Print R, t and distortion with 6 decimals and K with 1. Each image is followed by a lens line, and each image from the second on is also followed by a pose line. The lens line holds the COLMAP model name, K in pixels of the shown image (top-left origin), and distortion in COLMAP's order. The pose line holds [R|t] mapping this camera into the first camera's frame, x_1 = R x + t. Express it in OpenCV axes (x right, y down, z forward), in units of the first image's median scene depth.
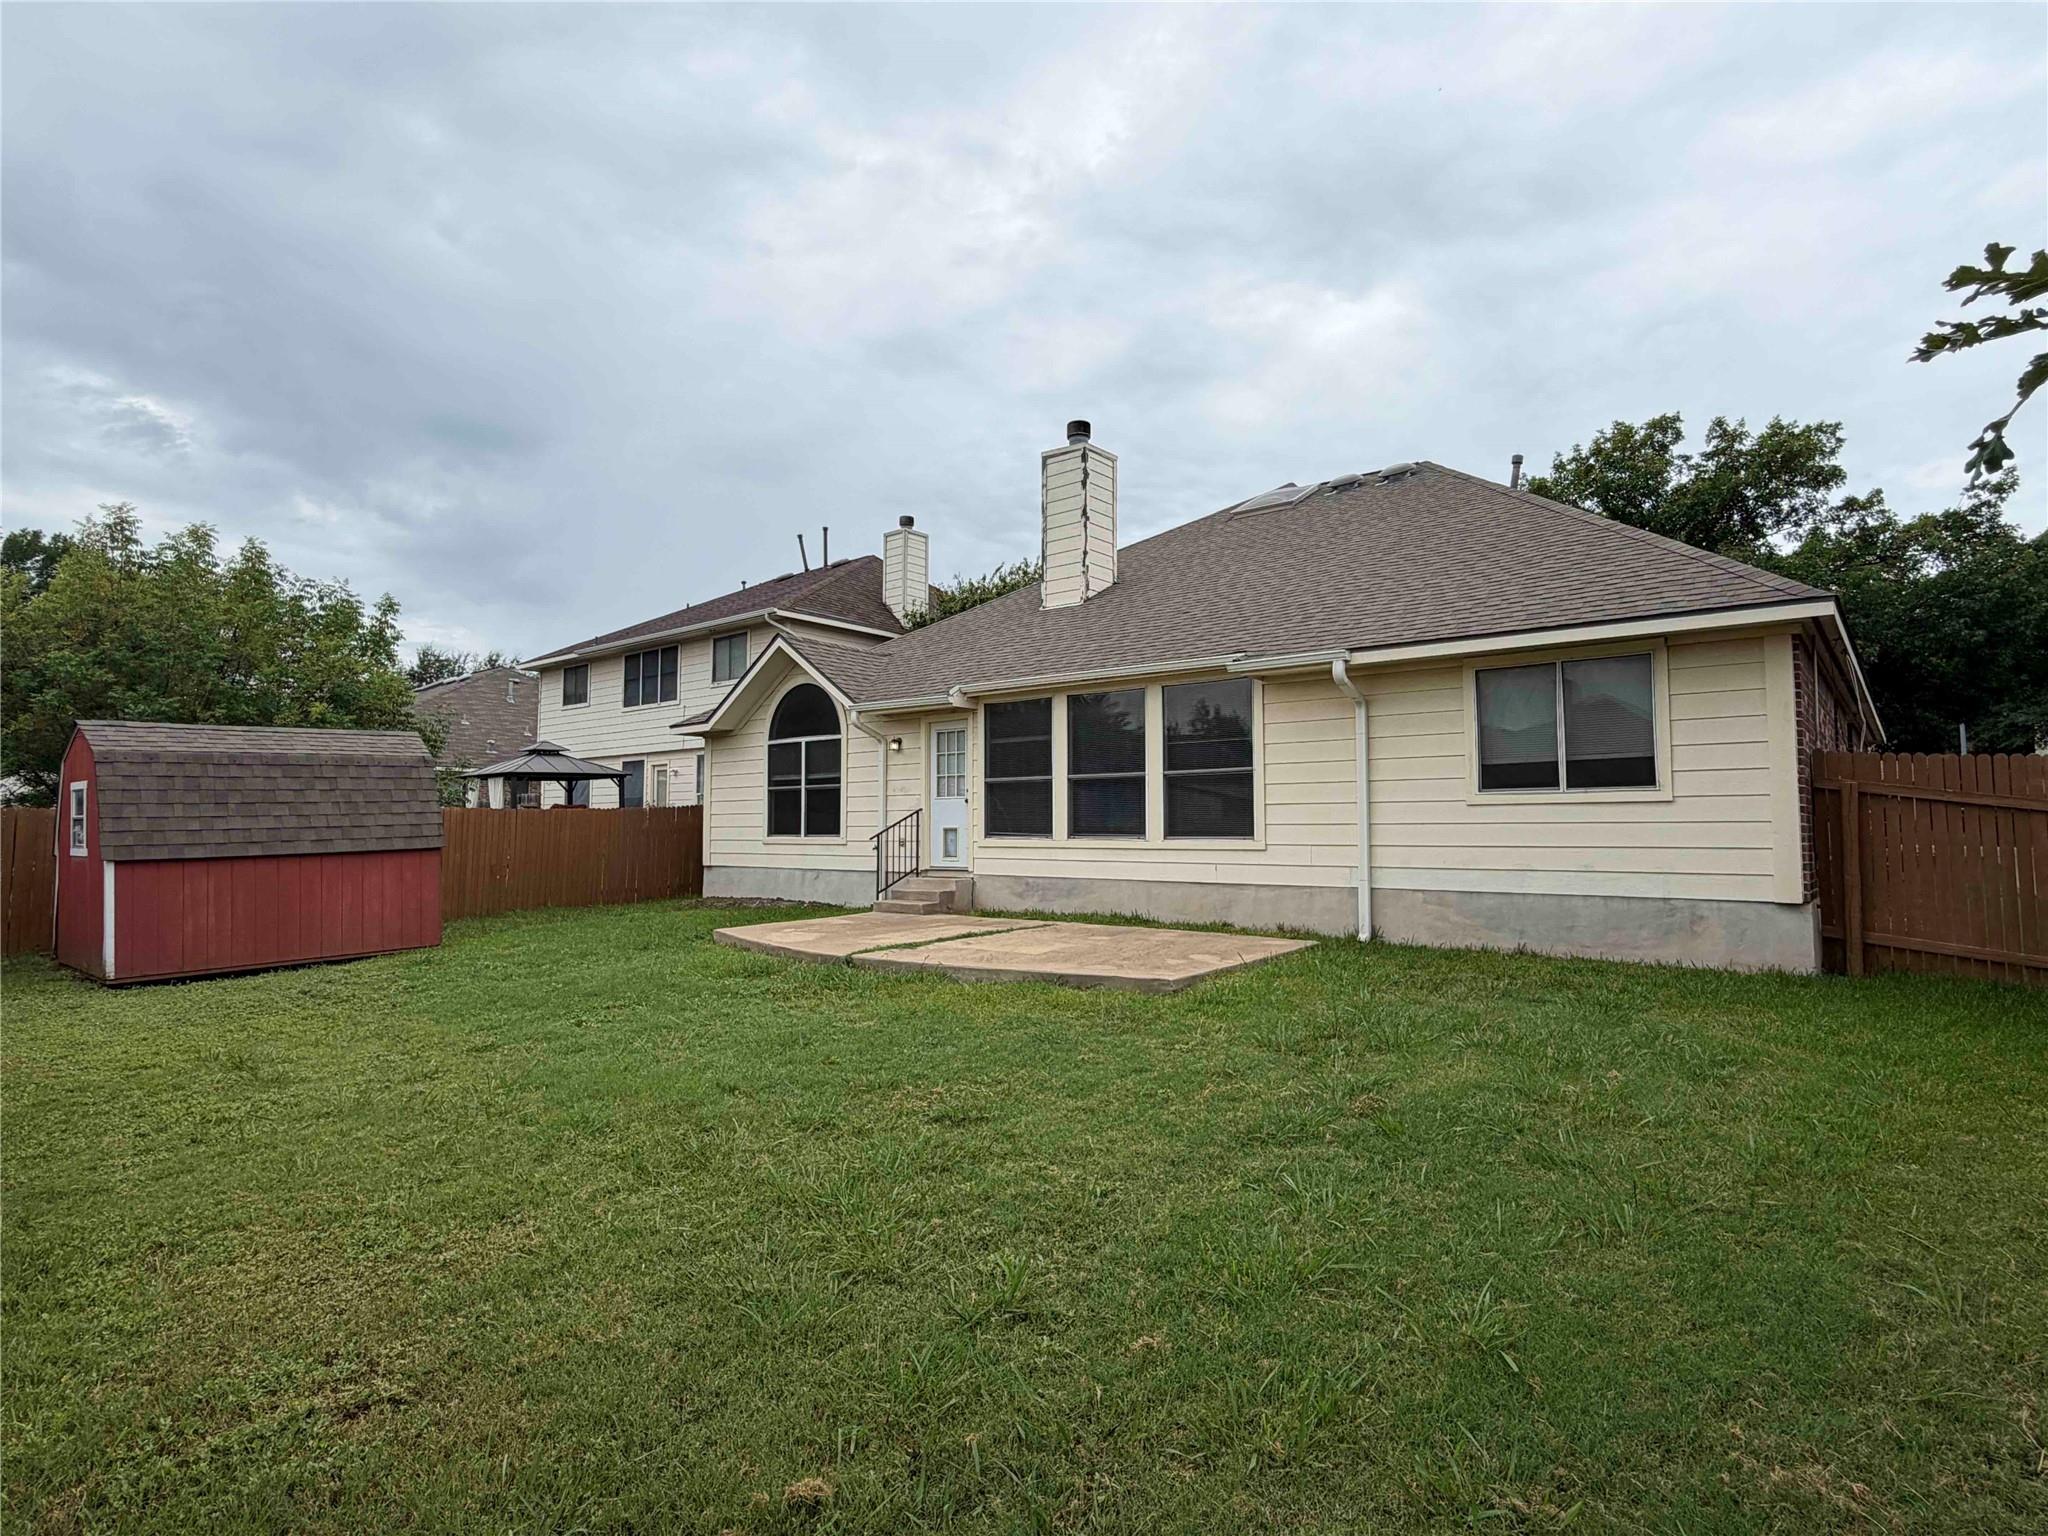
lens RADIAL K [[1068.0, 0, 1024.0], [0, 1068.0, 768.0], [0, 0, 1]] dist [0.000555, 0.000124]
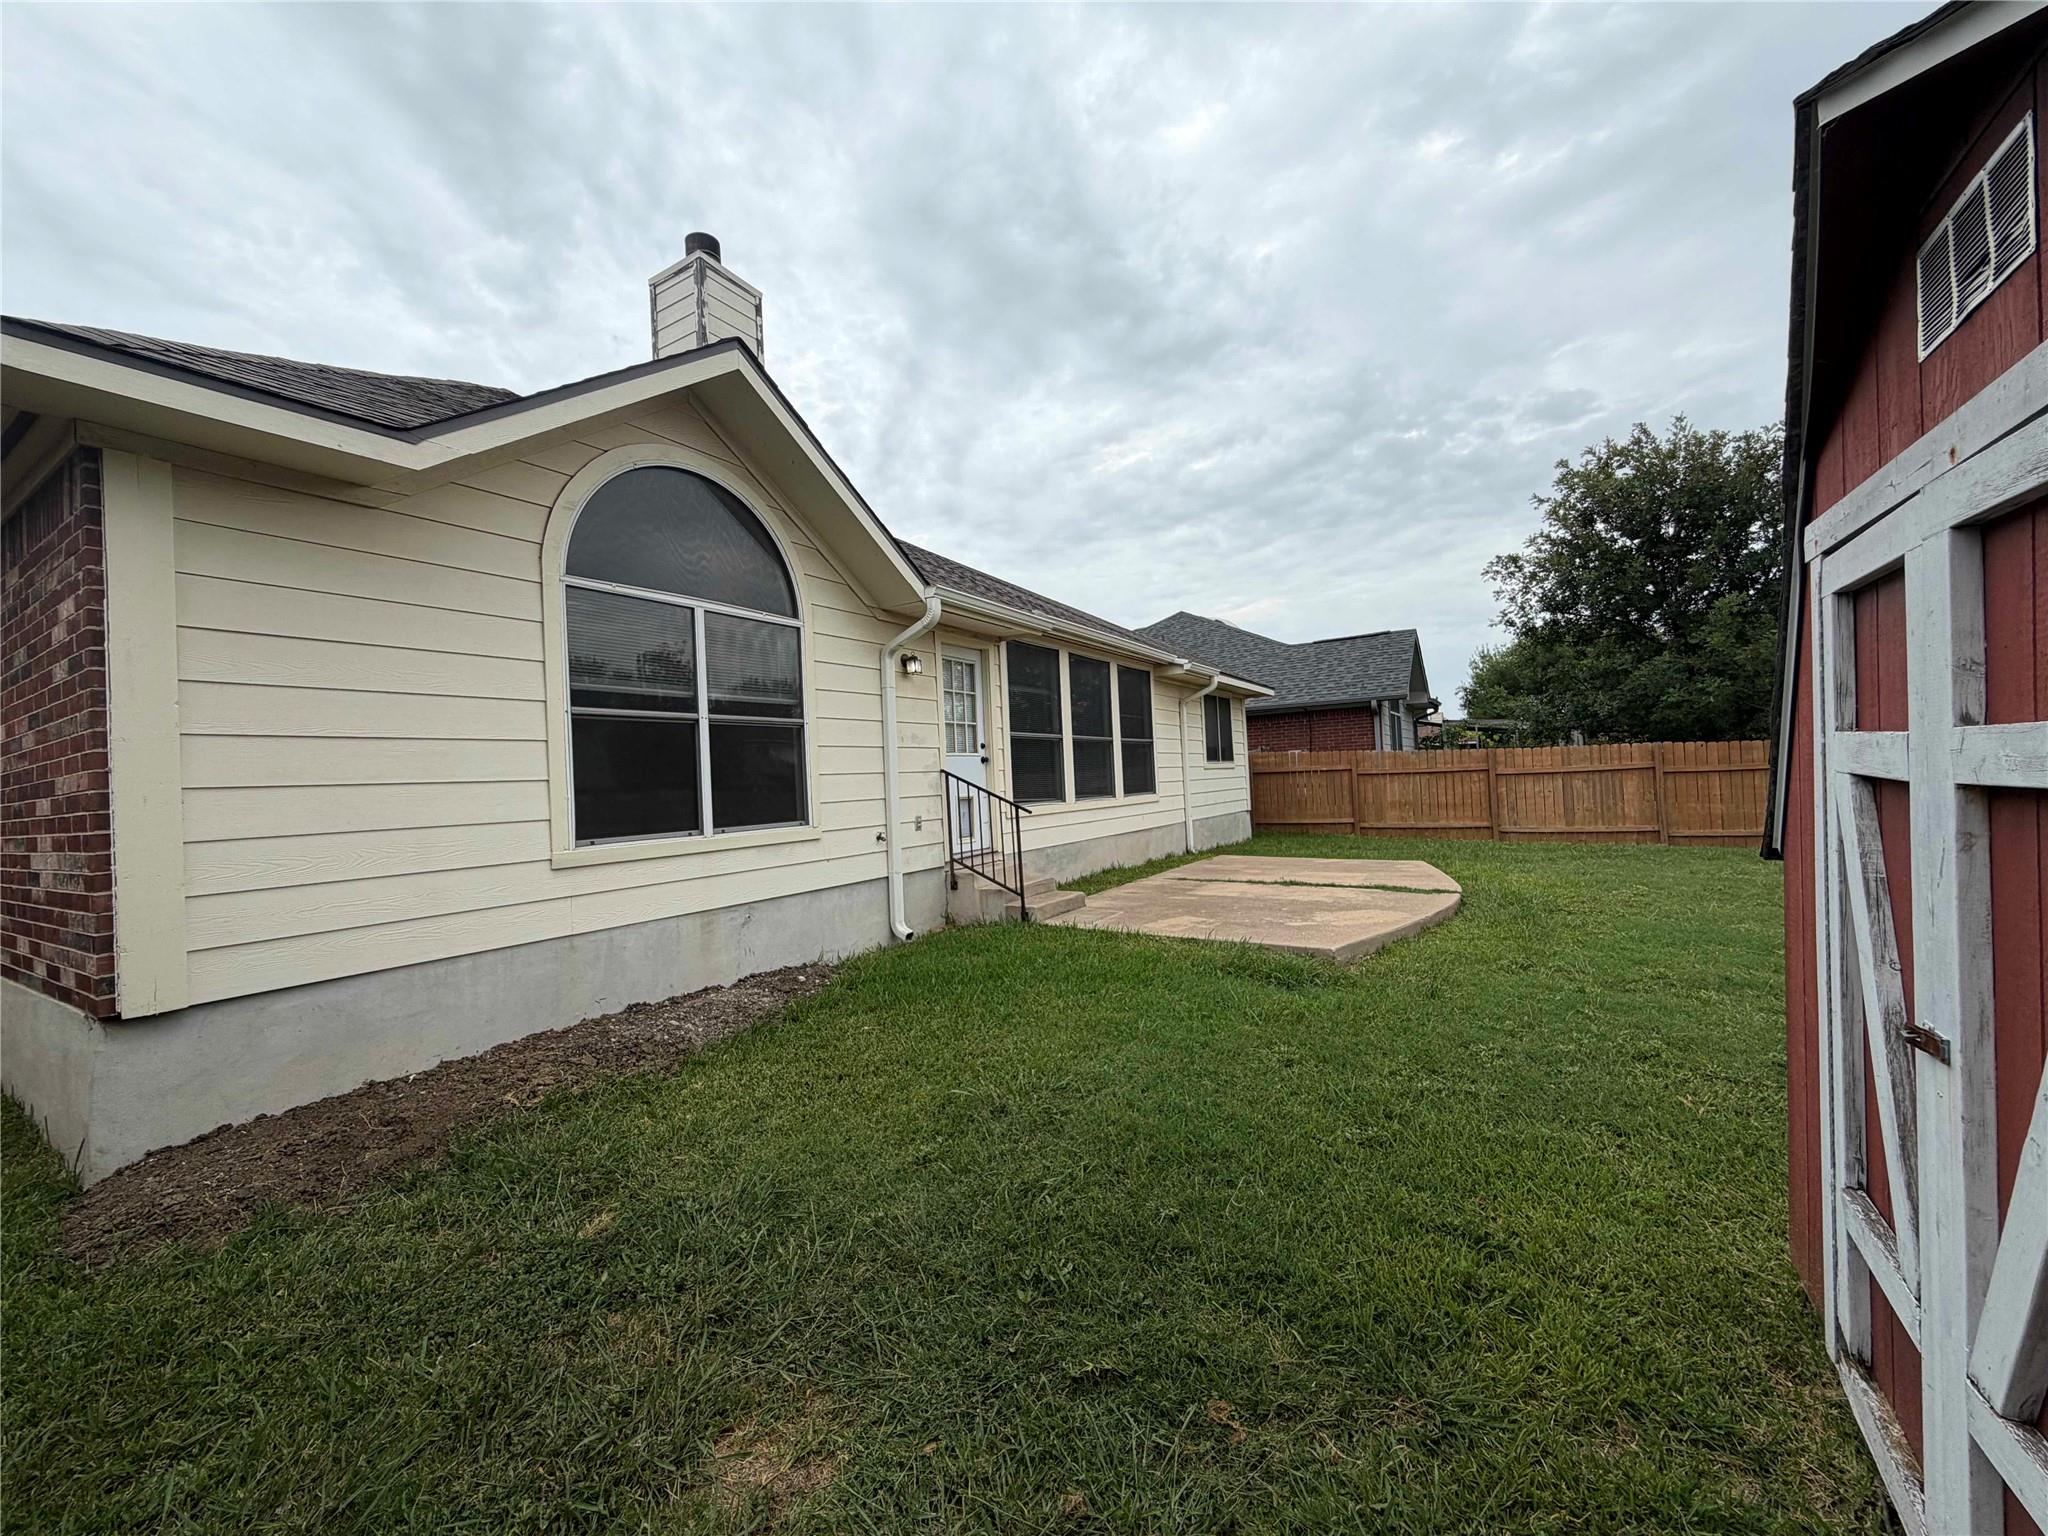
lens RADIAL K [[820.7, 0, 1024.0], [0, 820.7, 768.0], [0, 0, 1]] dist [0.000063, -0.000044]
pose [[-0.139457, 0.023217, 0.989956, -0.617863], [-0.014930, 0.999562, -0.025545, 0.050362], [-0.990116, -0.018342, -0.139049, 1.041741]]
